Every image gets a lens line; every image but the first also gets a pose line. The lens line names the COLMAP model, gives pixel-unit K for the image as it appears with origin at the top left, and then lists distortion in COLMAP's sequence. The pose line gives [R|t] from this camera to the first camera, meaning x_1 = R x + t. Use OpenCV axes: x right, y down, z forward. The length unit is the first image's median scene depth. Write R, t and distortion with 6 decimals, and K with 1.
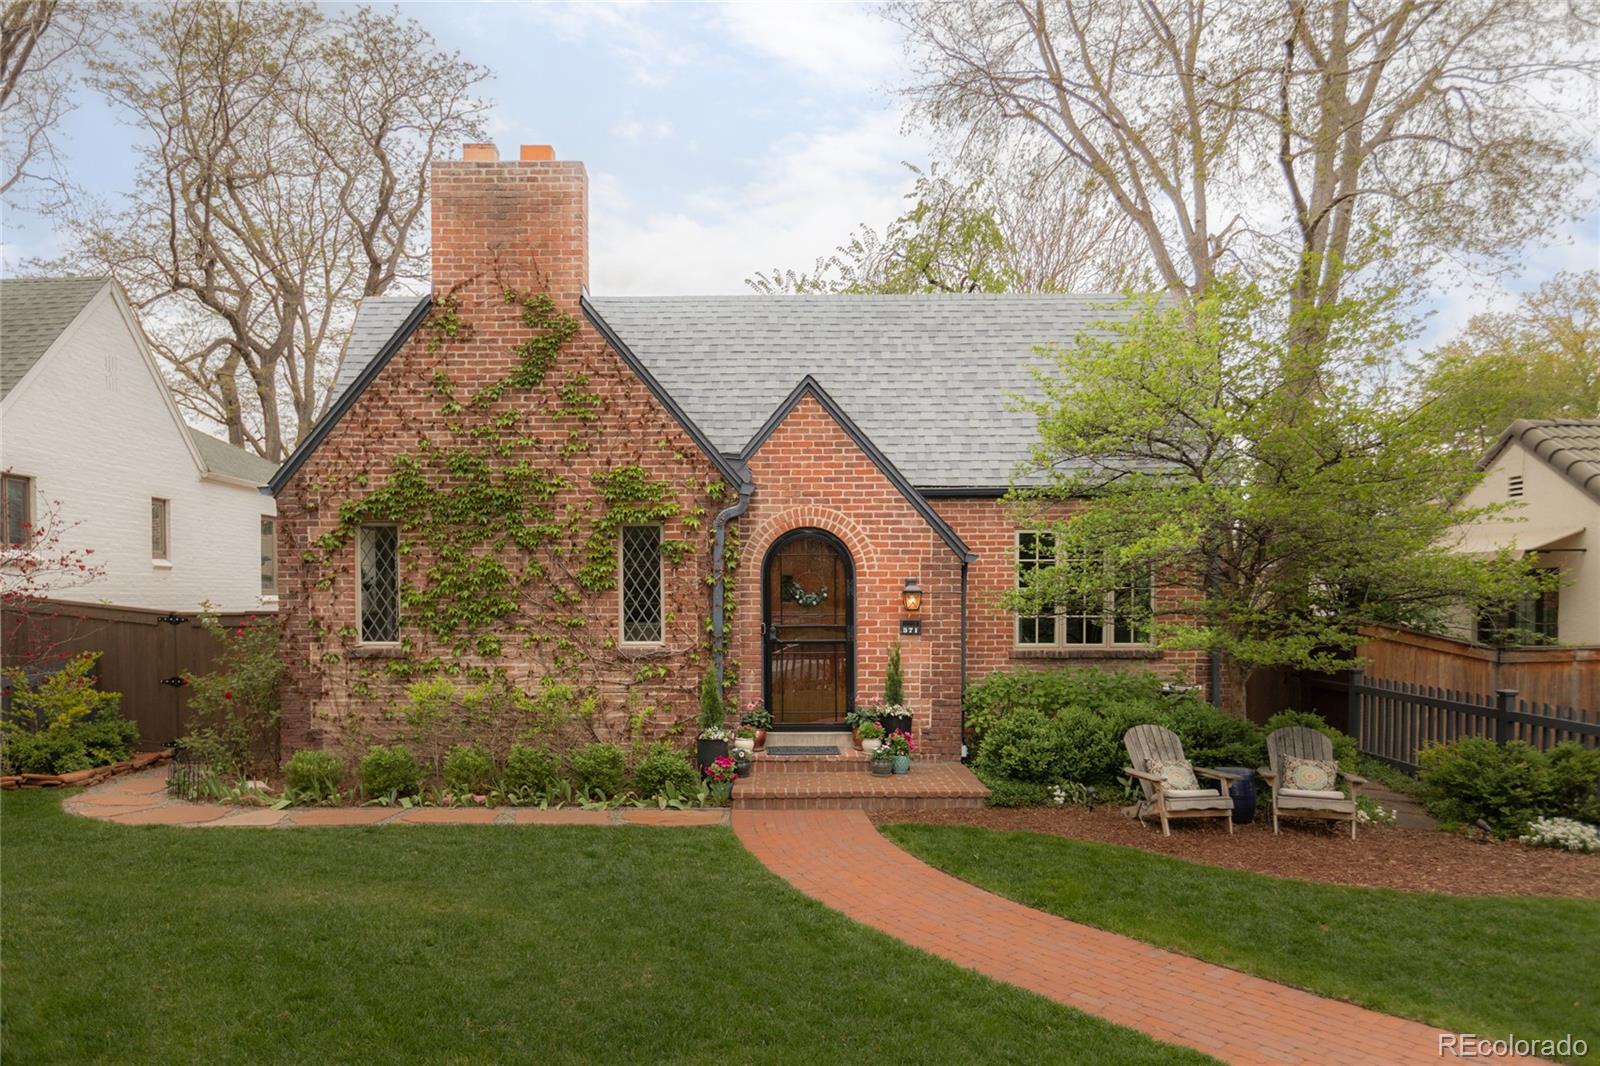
lens RADIAL K [[1040.6, 0, 800.1], [0, 1040.6, 635.2], [0, 0, 1]] dist [-0.002050, 0.000259]
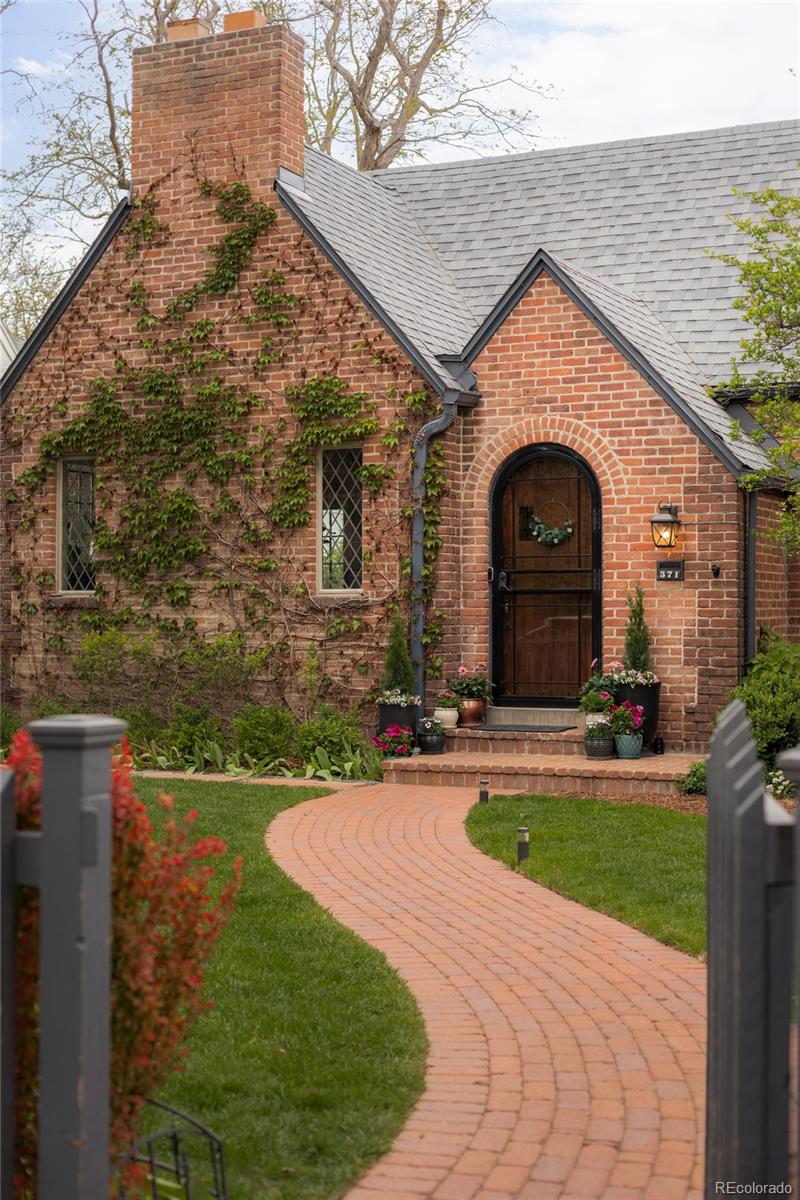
lens RADIAL K [[1700.9, 0, 400.0], [0, 1700.9, 600.0], [0, 0, 1]] dist [-0.005815, -0.062430]
pose [[0.908150, -0.000080, -0.418644, 0.455316], [-0.017802, 0.999088, -0.038807, 0.066526], [0.418265, 0.042695, 0.907321, -0.197833]]
